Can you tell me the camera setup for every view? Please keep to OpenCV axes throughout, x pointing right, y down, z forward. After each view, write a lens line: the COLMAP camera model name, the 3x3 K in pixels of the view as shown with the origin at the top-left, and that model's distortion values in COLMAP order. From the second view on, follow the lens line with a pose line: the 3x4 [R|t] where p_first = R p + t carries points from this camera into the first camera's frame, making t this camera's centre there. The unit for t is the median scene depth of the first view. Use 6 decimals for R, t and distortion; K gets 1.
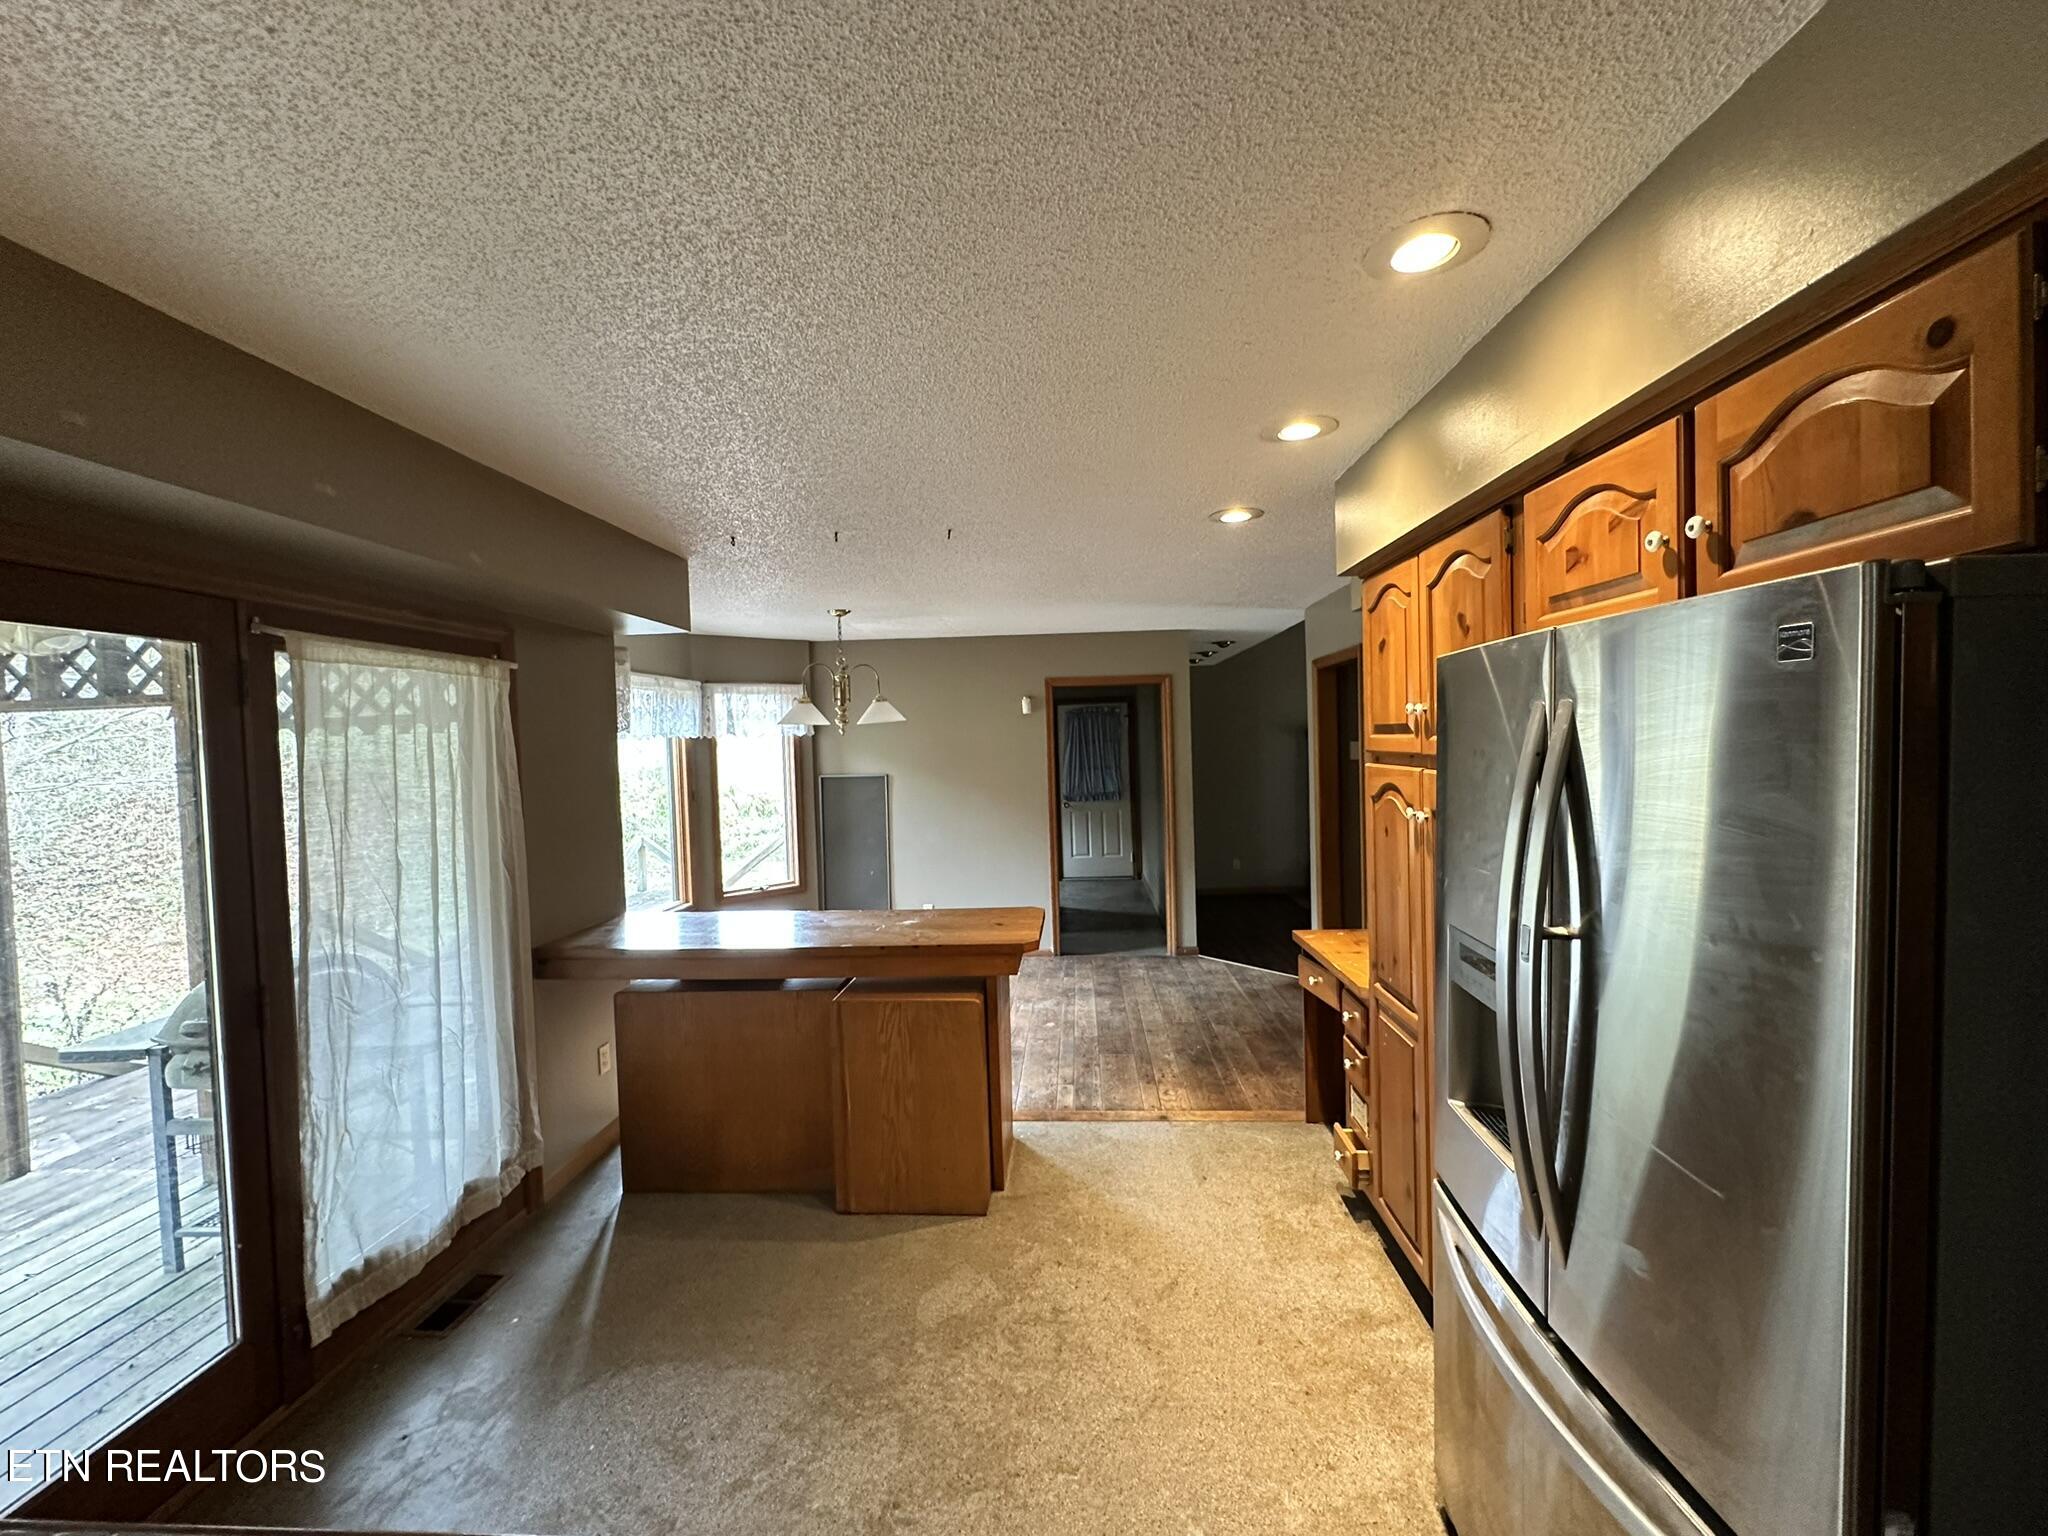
lens RADIAL K [[816.6, 0, 1023.2], [0, 816.6, 764.9], [0, 0, 1]] dist [-0.004052, 0.001045]
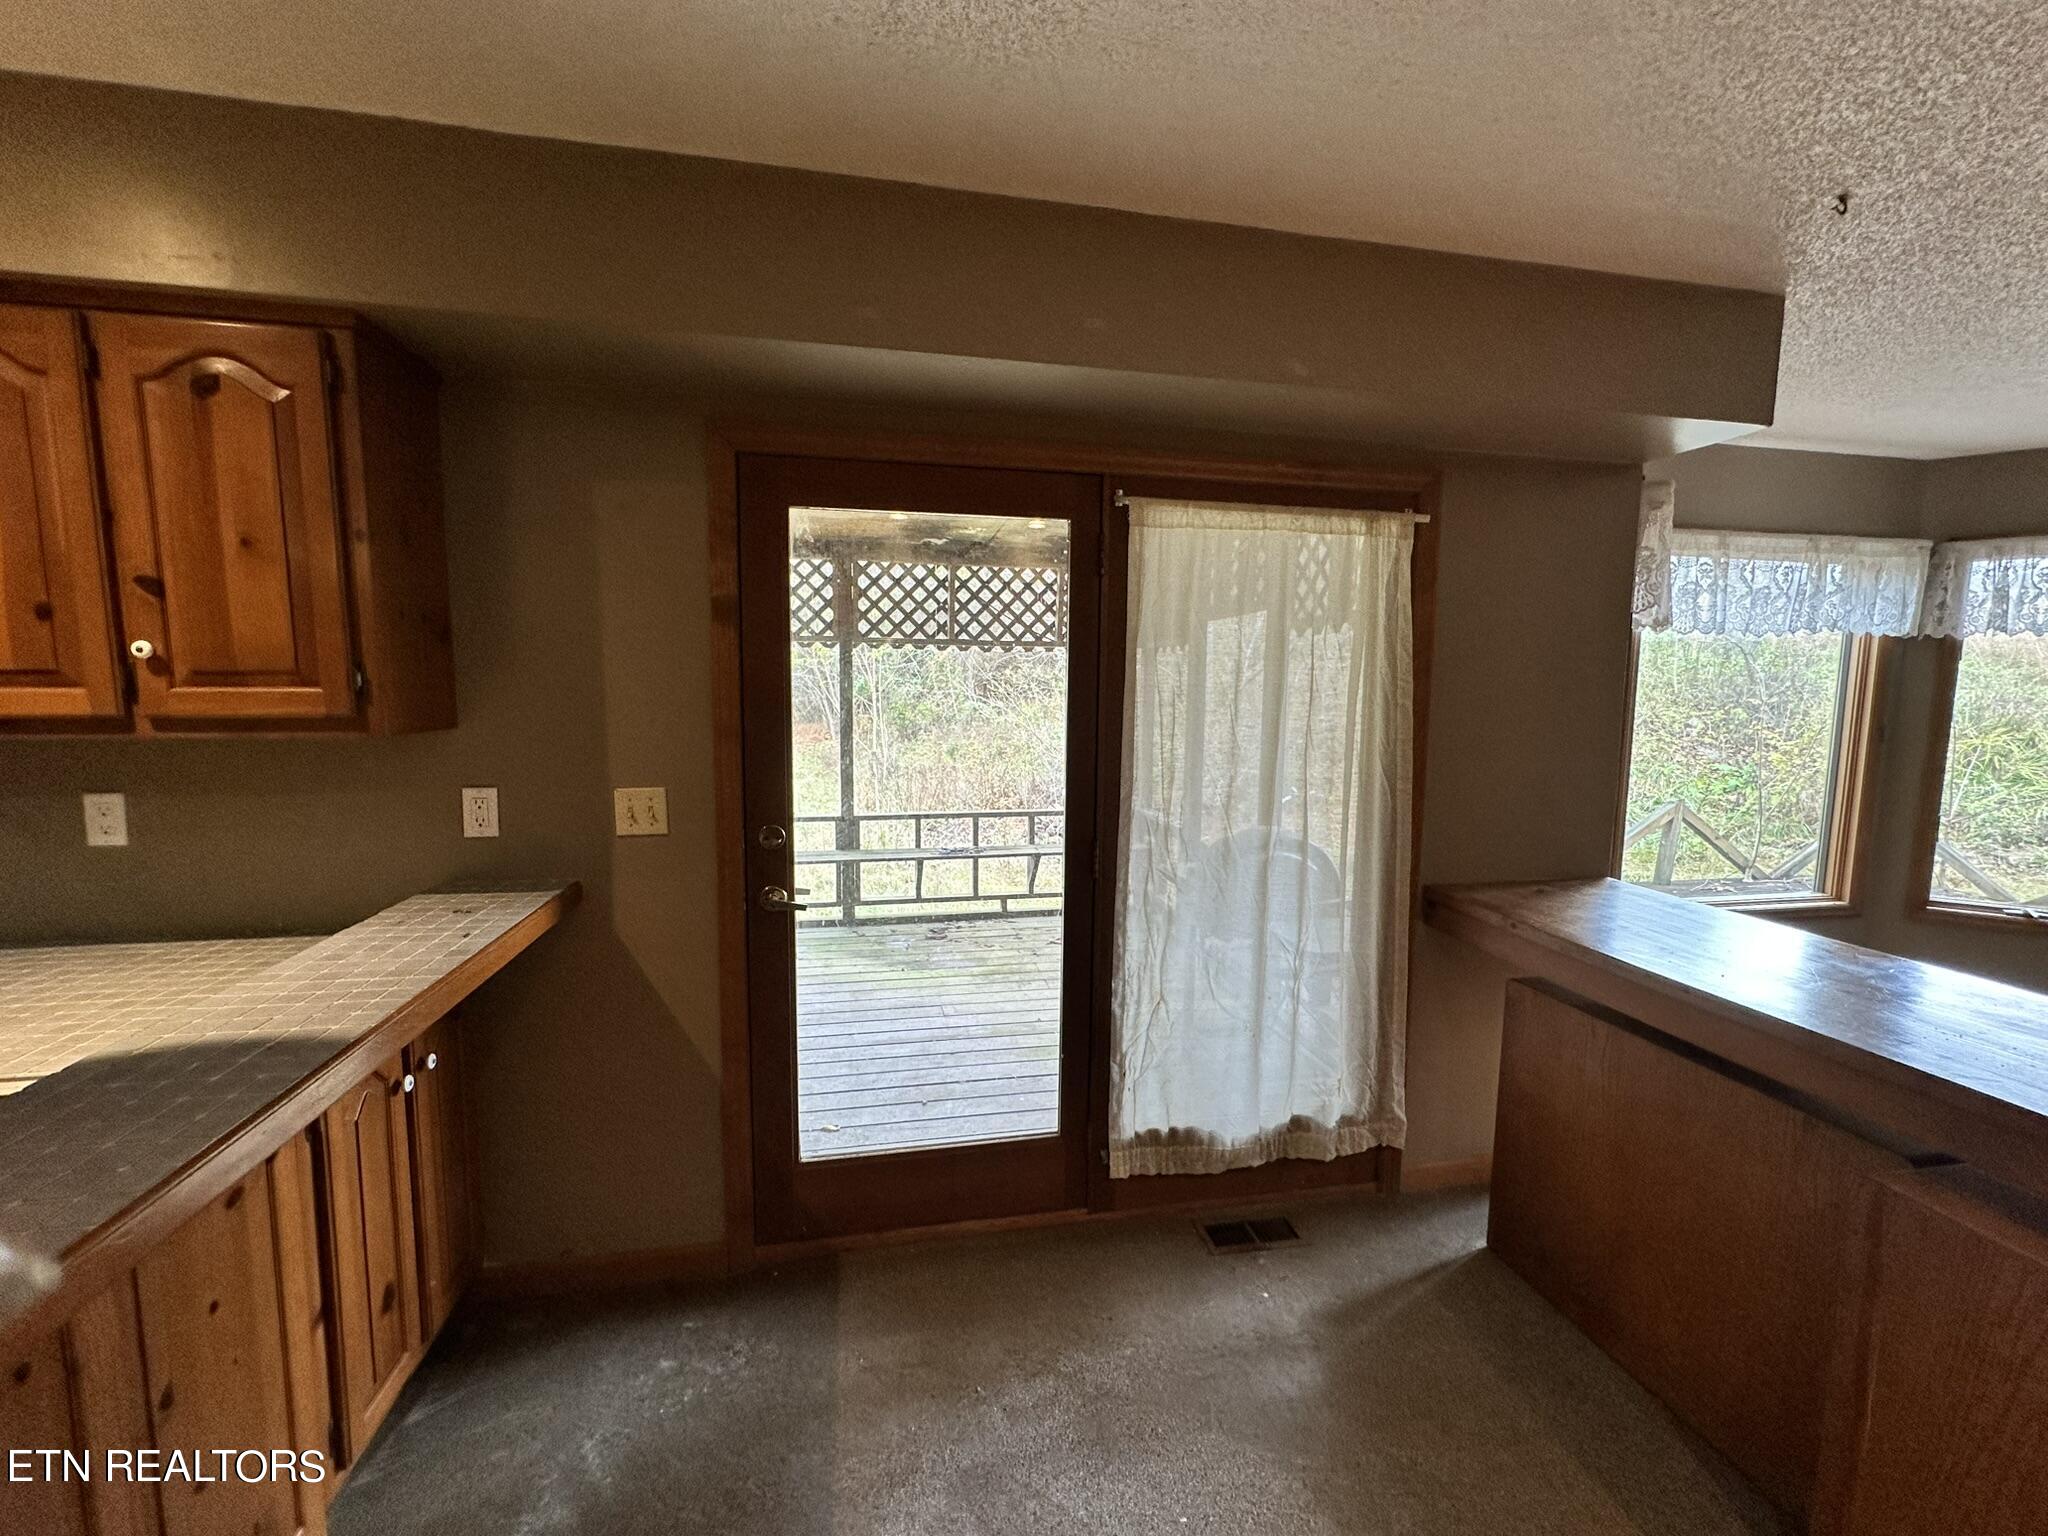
lens RADIAL K [[816.6, 0, 1031.9], [0, 816.6, 765.8], [0, 0, 1]] dist [-0.004052, 0.001045]
pose [[0.247151, 0.129969, -0.960221, 0.054071], [-0.045870, 0.991422, 0.122386, 0.032574], [0.967891, 0.013798, 0.250993, 0.455828]]
